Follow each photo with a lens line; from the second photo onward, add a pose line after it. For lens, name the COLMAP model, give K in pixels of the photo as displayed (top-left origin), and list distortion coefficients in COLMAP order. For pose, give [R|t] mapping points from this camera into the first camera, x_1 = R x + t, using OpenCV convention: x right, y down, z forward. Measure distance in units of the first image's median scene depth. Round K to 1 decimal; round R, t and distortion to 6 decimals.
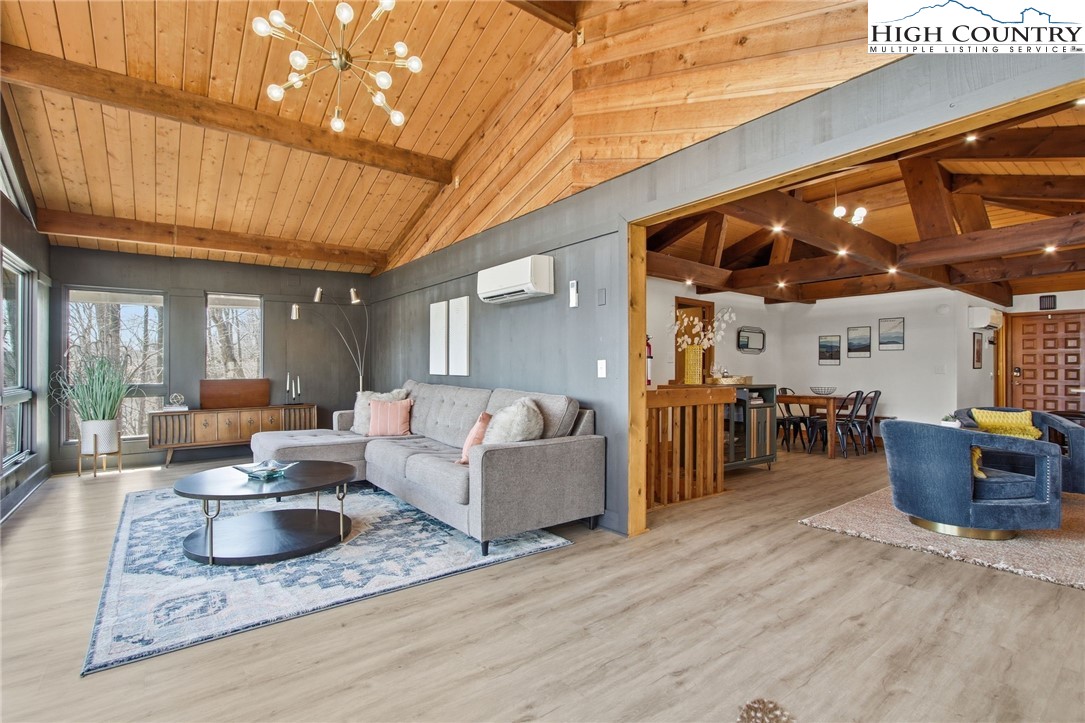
lens RADIAL K [[499.6, 0, 542.5], [0, 499.6, 361.5], [0, 0, 1]] dist [-0.001963, -0.000116]
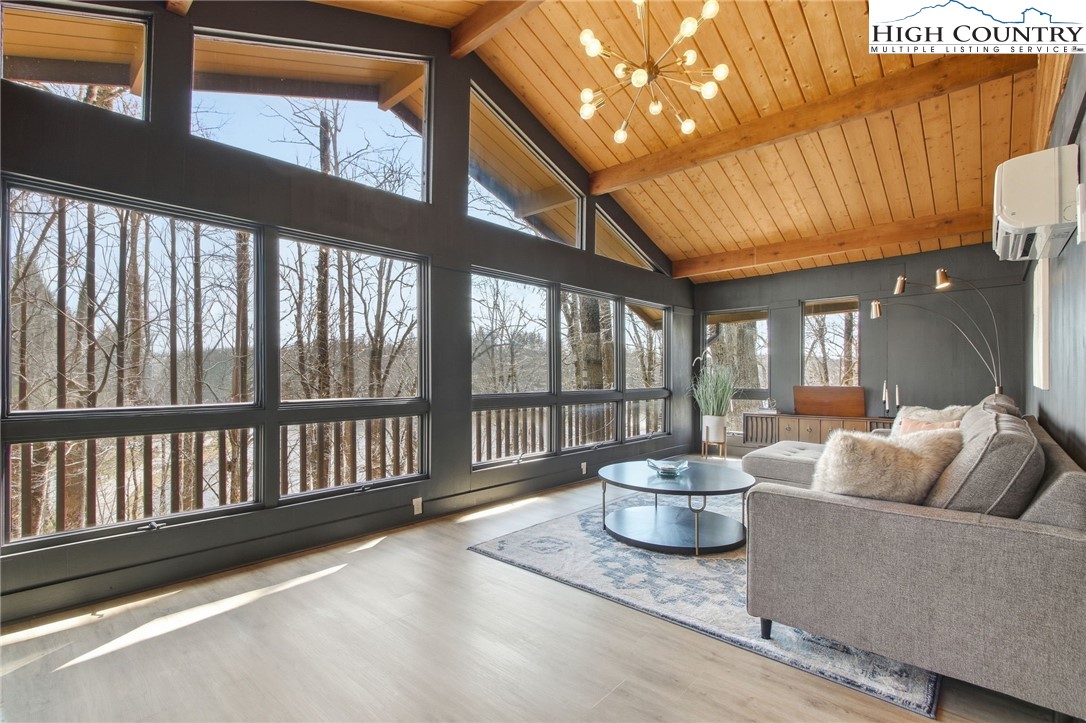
lens RADIAL K [[515.4, 0, 536.7], [0, 515.4, 371.5], [0, 0, 1]] dist [-0.000264, 0.000149]
pose [[0.185088, -0.003758, -0.982715, 0.566952], [0.010199, 0.999946, -0.001903, 0.005327], [0.982669, -0.009671, 0.185116, 0.562556]]
